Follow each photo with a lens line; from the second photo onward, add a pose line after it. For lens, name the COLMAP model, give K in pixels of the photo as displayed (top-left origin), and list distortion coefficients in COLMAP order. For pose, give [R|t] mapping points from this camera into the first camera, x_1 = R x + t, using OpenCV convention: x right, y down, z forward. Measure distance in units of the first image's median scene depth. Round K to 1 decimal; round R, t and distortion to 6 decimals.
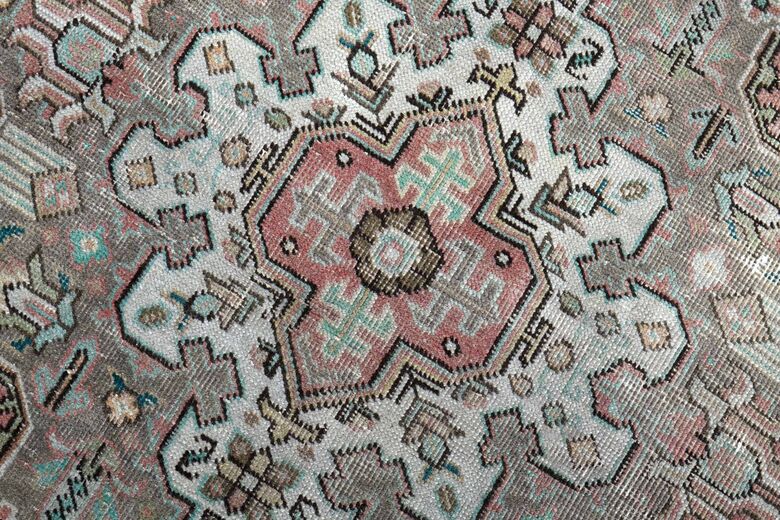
lens RADIAL K [[1435.5, 0, 390.0], [0, 1435.5, 260.0], [0, 0, 1]] dist [0.095627, -0.057727]
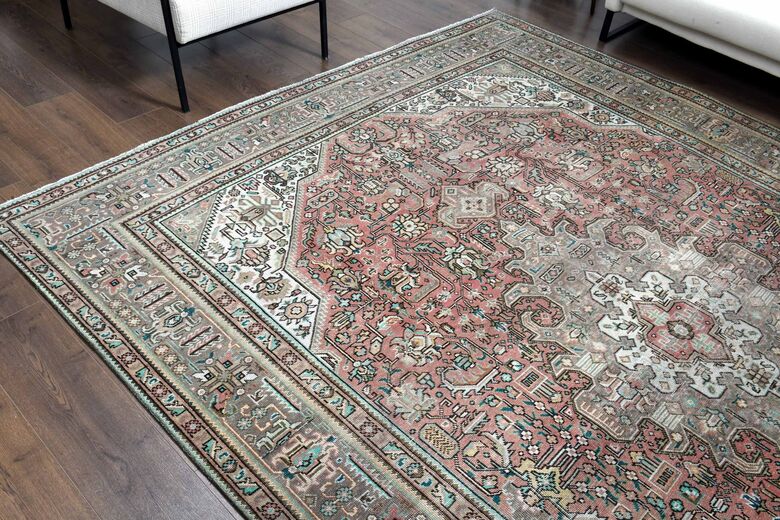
lens RADIAL K [[699.8, 0, 392.6], [0, 699.8, 259.8], [0, 0, 1]] dist [0.012575, -0.004775]
pose [[0.191751, -0.714397, 0.672955, -1.109512], [0.963808, 0.266470, 0.008253, -0.710853], [-0.185218, 0.647017, 0.739637, -0.196502]]
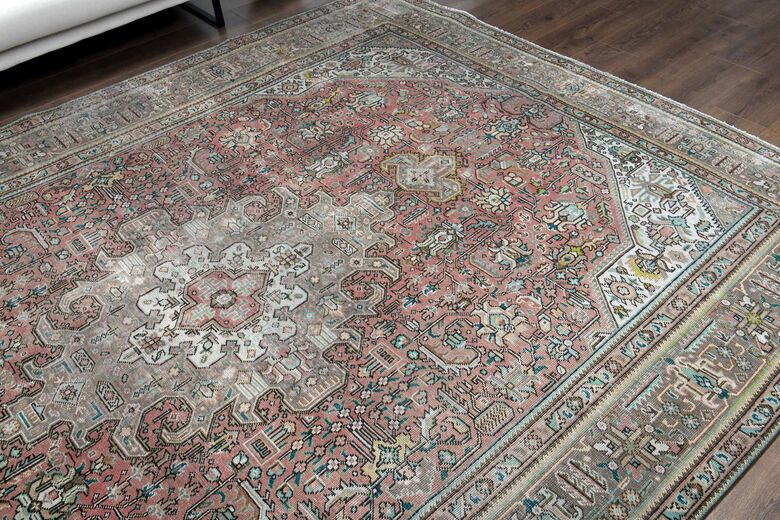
lens RADIAL K [[699.8, 0, 392.6], [0, 699.8, 259.8], [0, 0, 1]] dist [0.012575, -0.004775]
pose [[-0.968119, -0.208428, 0.138933, -0.576828], [0.236374, -0.576602, 0.782086, -1.120350], [-0.082900, 0.789992, 0.607486, -0.085840]]
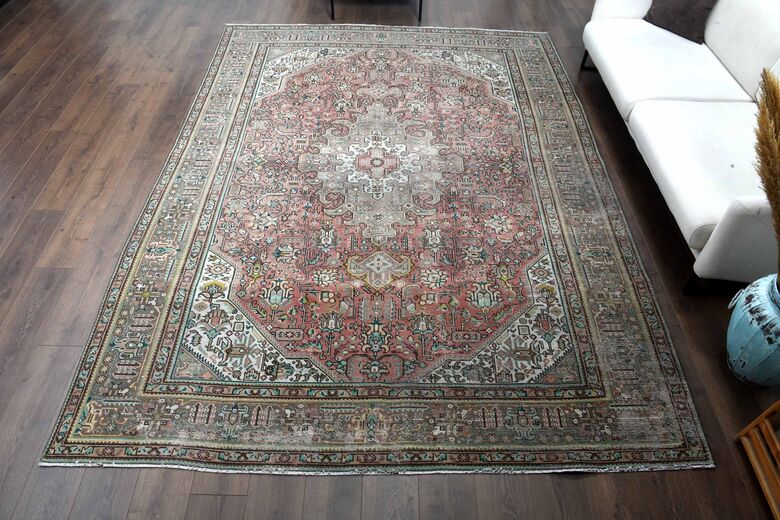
lens RADIAL K [[541.6, 0, 390.0], [0, 541.6, 260.0], [0, 0, 1]] dist [-0.040471, -0.000572]
pose [[0.833724, -0.451467, 0.317934, -0.972023], [0.551408, 0.711184, -0.436082, 1.477984], [-0.029233, 0.538883, 0.841873, -0.921286]]
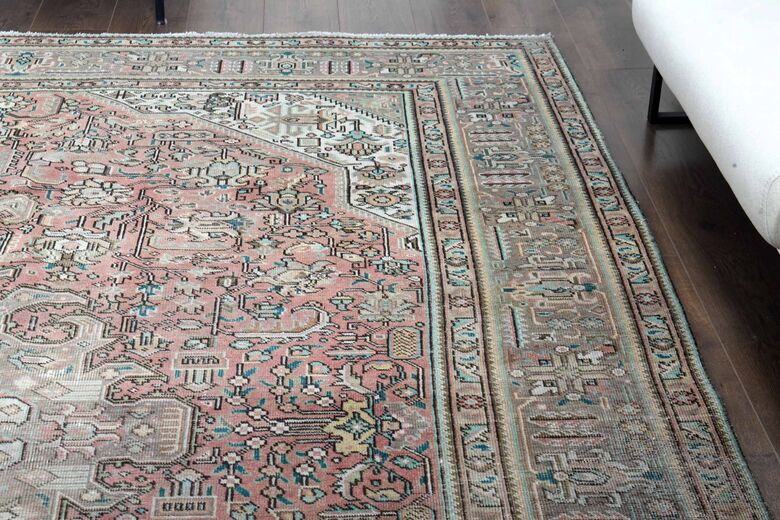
lens RADIAL K [[1435.5, 0, 390.0], [0, 1435.5, 260.0], [0, 0, 1]] dist [0.095627, -0.057727]
pose [[0.797434, -0.353215, 0.489221, -0.267448], [0.602667, 0.506328, -0.616786, 1.390843], [-0.029848, 0.786684, 0.616634, -0.307263]]
